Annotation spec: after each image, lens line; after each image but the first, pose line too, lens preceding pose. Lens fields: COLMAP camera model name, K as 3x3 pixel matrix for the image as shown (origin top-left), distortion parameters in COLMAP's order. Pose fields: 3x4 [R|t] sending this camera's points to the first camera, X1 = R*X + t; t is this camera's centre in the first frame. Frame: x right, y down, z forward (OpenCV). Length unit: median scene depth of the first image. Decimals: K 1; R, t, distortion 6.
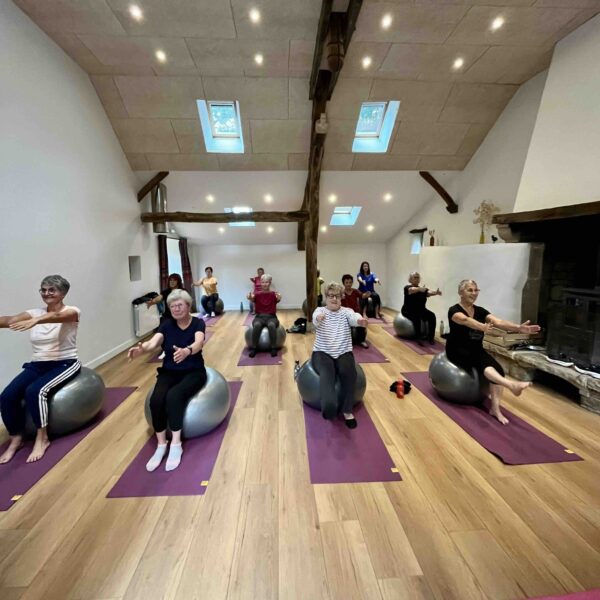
lens RADIAL K [[320.0, 0, 300.2], [0, 320.0, 286.5], [0, 0, 1]] dist [-0.001810, -0.001210]
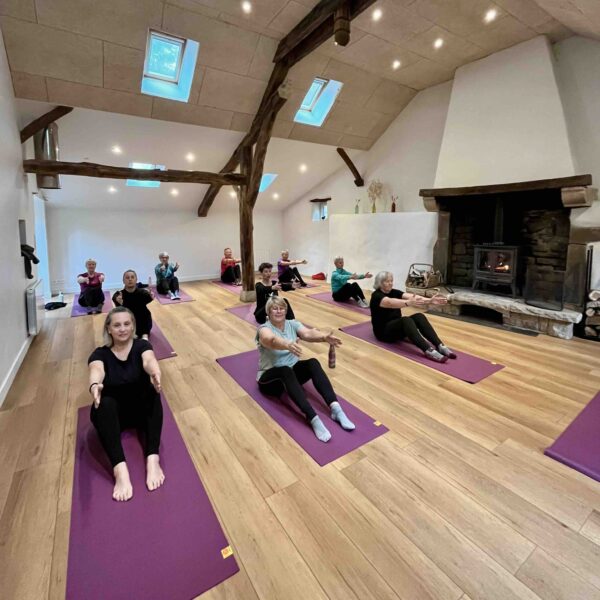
lens RADIAL K [[320.4, 0, 297.3], [0, 320.4, 246.8], [0, 0, 1]] dist [0.000174, 0.000078]
pose [[0.869245, -0.032858, 0.493289, -0.351632], [0.045508, 0.998871, -0.013655, -0.000442], [-0.492283, 0.034318, 0.869758, 0.107500]]
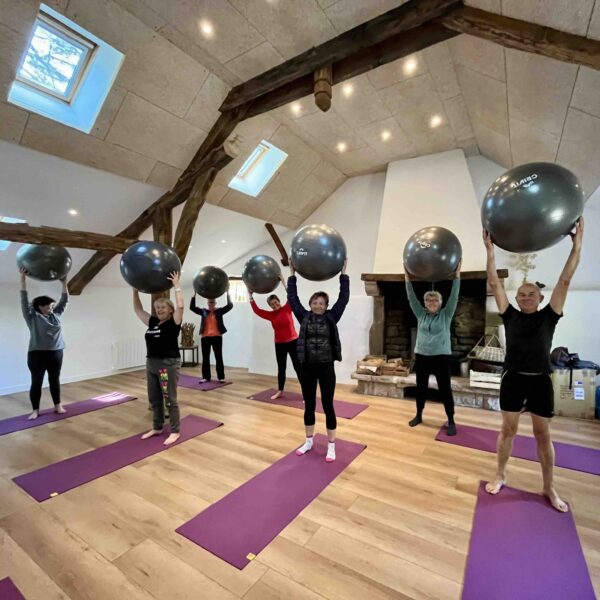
lens RADIAL K [[322.8, 0, 321.8], [0, 322.8, 303.1], [0, 0, 1]] dist [-0.000740, -0.000100]
pose [[0.568734, 0.005137, 0.822506, -0.415272], [0.067998, 0.996264, -0.053241, -0.037699], [-0.819706, 0.086209, 0.566260, 0.319087]]
